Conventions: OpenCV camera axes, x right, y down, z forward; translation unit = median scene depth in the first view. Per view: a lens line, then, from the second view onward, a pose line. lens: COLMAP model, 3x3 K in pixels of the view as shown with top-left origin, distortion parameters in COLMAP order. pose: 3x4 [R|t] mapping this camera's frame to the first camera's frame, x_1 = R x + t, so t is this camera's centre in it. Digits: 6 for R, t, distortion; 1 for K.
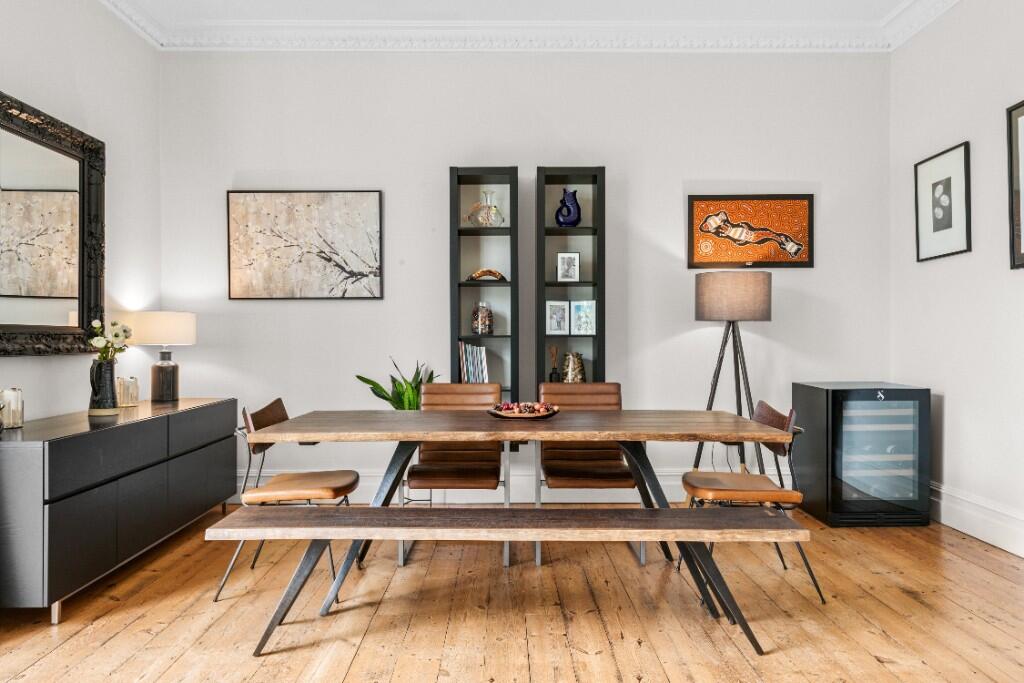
lens RADIAL K [[750.8, 0, 518.7], [0, 750.8, 339.0], [0, 0, 1]] dist [0.001511, 0.008148]
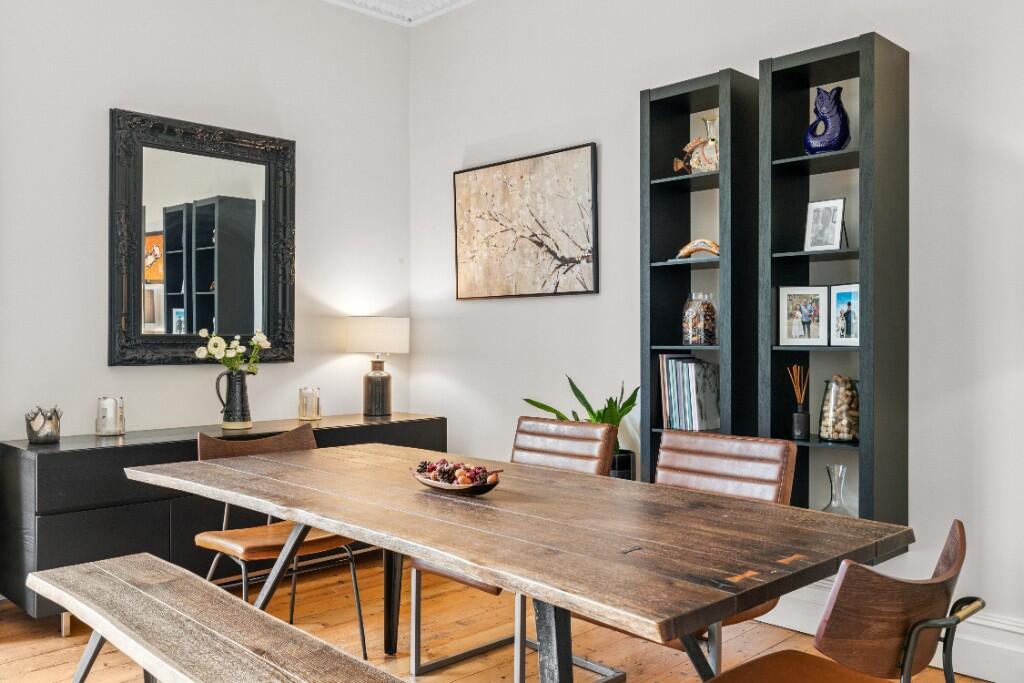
lens RADIAL K [[875.8, 0, 510.6], [0, 875.8, 334.1], [0, 0, 1]] dist [0.013626, 0.009134]
pose [[0.687271, -0.000502, -0.726401, 0.383126], [-0.001666, 0.999996, -0.002267, -0.012441], [0.726399, 0.002768, 0.687267, 0.373983]]
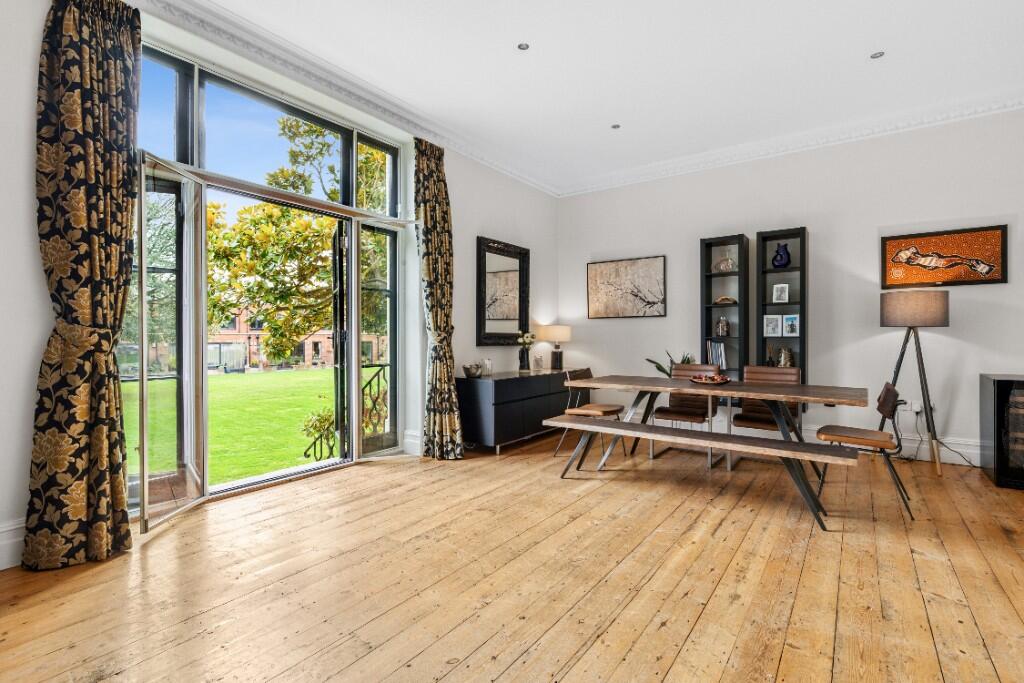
lens RADIAL K [[484.1, 0, 512.0], [0, 484.1, 340.4], [0, 0, 1]] dist [-0.000649, 0.000786]
pose [[0.804381, 0.006037, -0.594083, 0.214934], [-0.001135, 0.999962, 0.008624, -0.005507], [0.594113, -0.006262, 0.804358, -0.146032]]
